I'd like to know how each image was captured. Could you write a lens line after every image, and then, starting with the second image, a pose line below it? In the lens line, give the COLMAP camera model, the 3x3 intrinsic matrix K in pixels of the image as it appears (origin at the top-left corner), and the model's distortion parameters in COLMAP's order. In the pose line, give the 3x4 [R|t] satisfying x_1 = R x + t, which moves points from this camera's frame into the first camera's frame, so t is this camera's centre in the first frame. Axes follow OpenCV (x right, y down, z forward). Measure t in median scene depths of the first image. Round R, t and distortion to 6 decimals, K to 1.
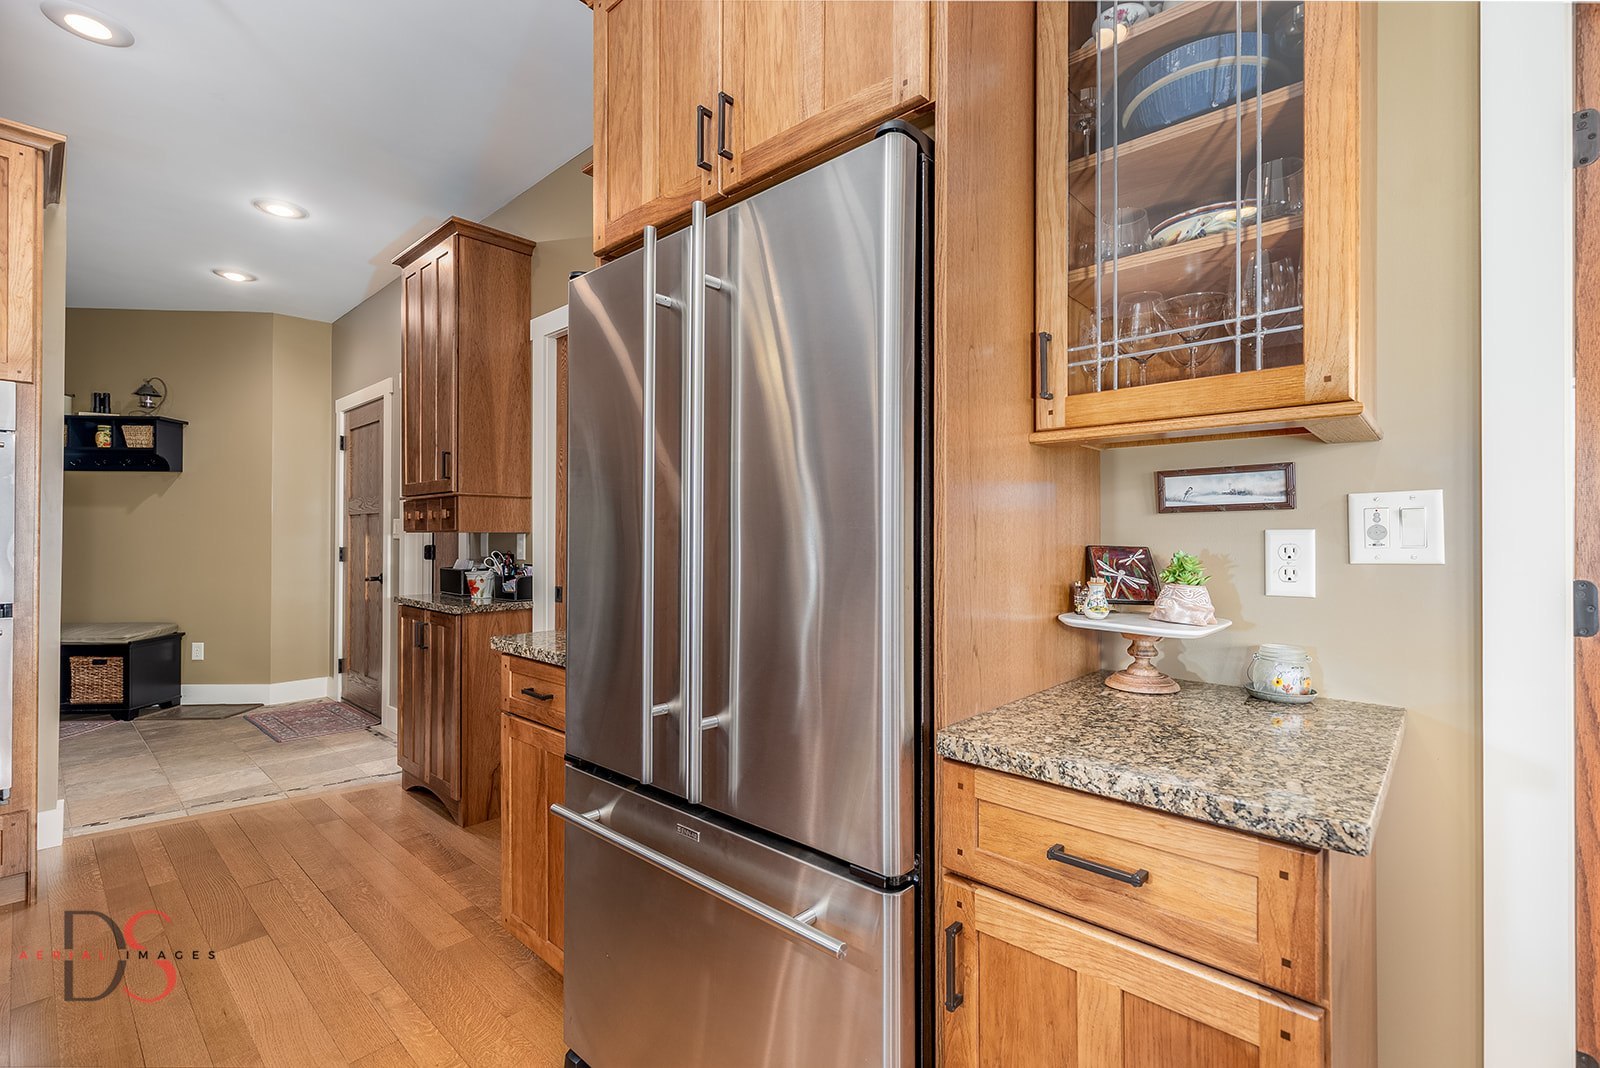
lens RADIAL K [[713.8, 0, 808.8], [0, 713.8, 533.1], [0, 0, 1]] dist [-0.001778, 0.001283]
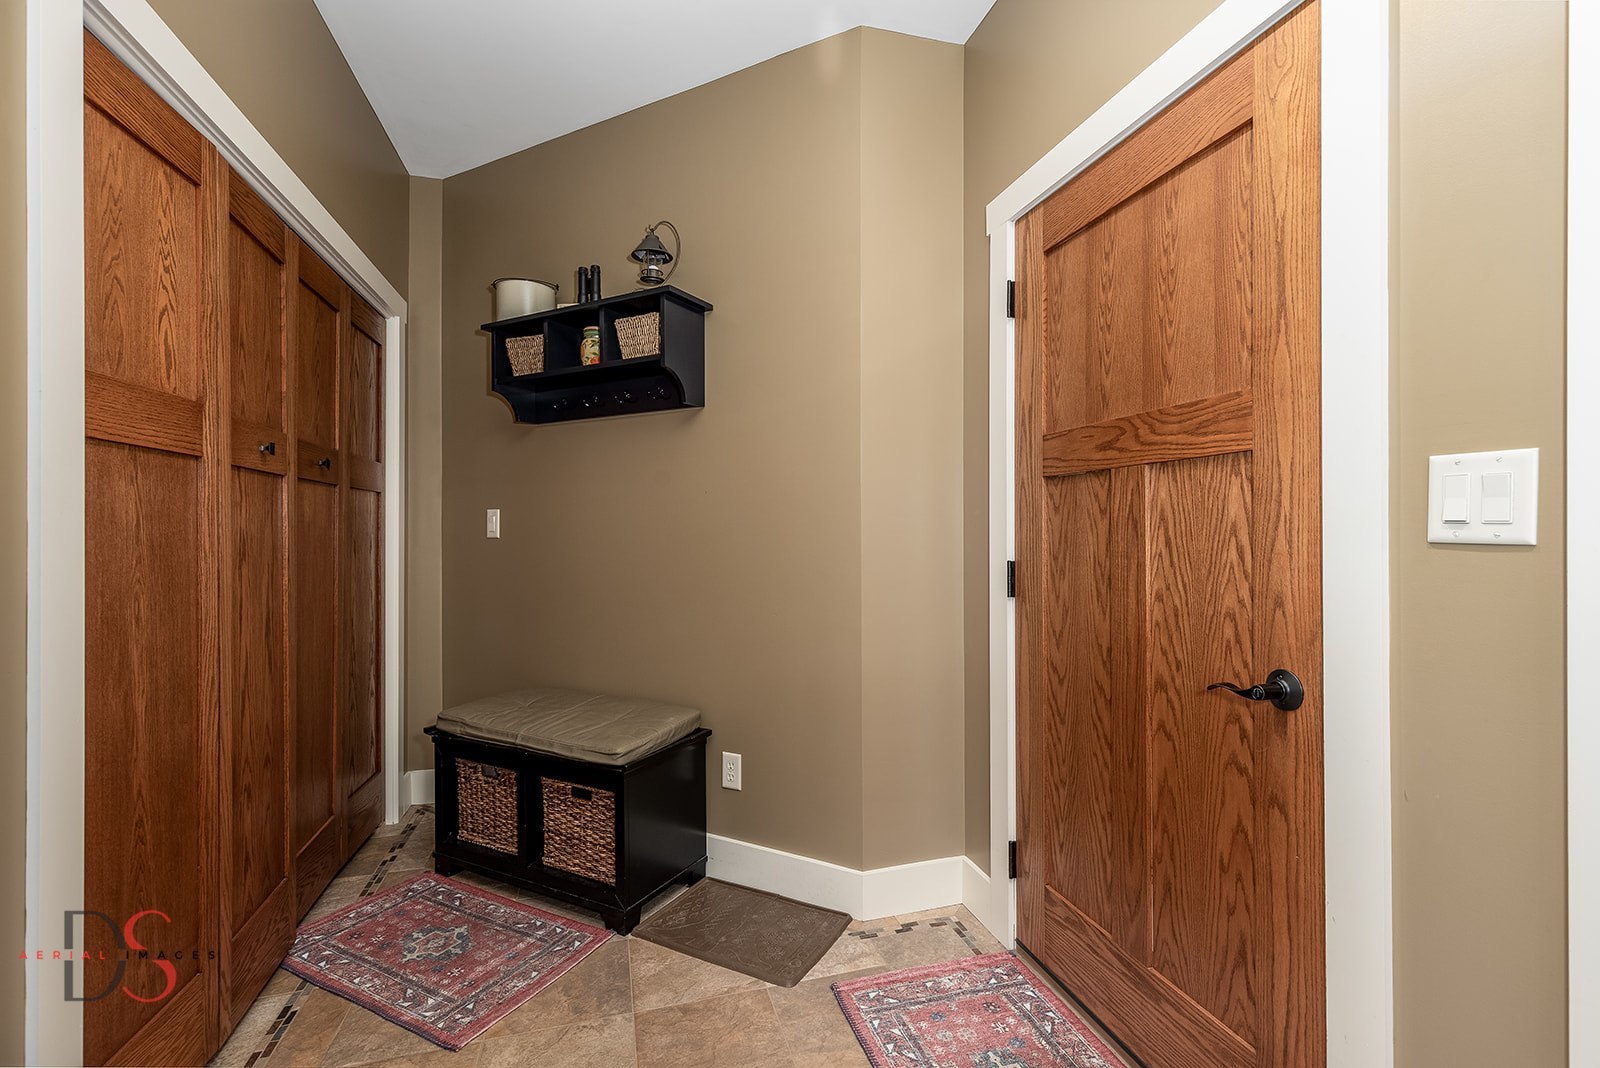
lens RADIAL K [[713.8, 0, 797.9], [0, 713.8, 532.5], [0, 0, 1]] dist [-0.001778, 0.001283]
pose [[0.838275, -0.003121, -0.545239, -0.568117], [0.007762, 0.999951, 0.006210, 0.000573], [0.545193, -0.009437, 0.838258, 0.634274]]
